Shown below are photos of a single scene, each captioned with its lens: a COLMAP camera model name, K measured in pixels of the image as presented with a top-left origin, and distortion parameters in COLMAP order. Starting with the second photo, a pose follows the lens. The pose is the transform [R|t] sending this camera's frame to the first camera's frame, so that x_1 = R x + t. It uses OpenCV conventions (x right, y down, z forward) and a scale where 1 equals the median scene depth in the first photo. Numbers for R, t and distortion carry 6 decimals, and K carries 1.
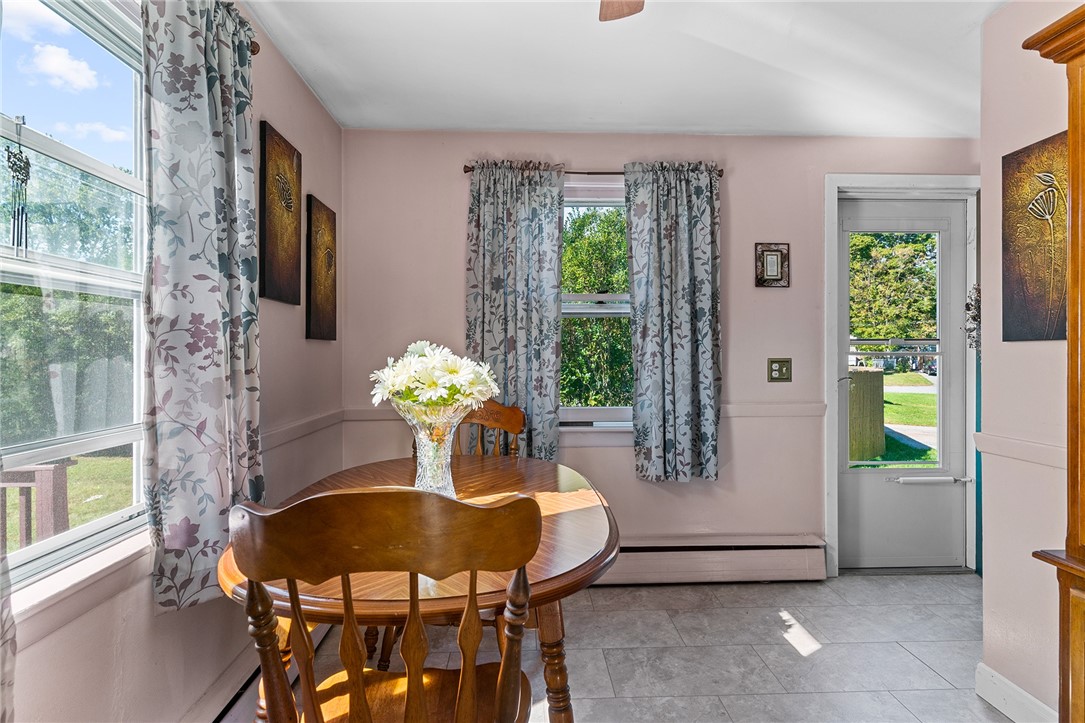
lens RADIAL K [[542.9, 0, 541.2], [0, 542.9, 356.7], [0, 0, 1]] dist [0.000421, 0.000043]
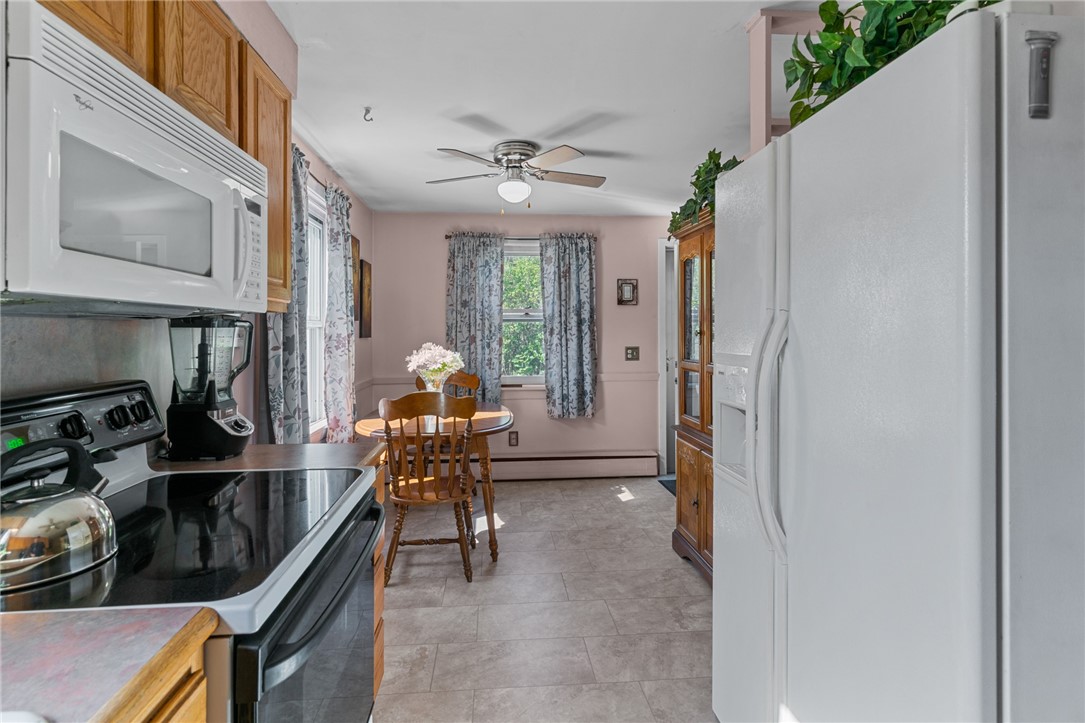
lens RADIAL K [[542.9, 0, 547.0], [0, 542.9, 334.2], [0, 0, 1]] dist [0.000421, 0.000043]
pose [[0.998043, 0.000186, 0.062537, 0.070917], [-0.000019, 0.999996, -0.002672, -0.033598], [-0.062537, 0.002666, 0.998039, -0.723934]]
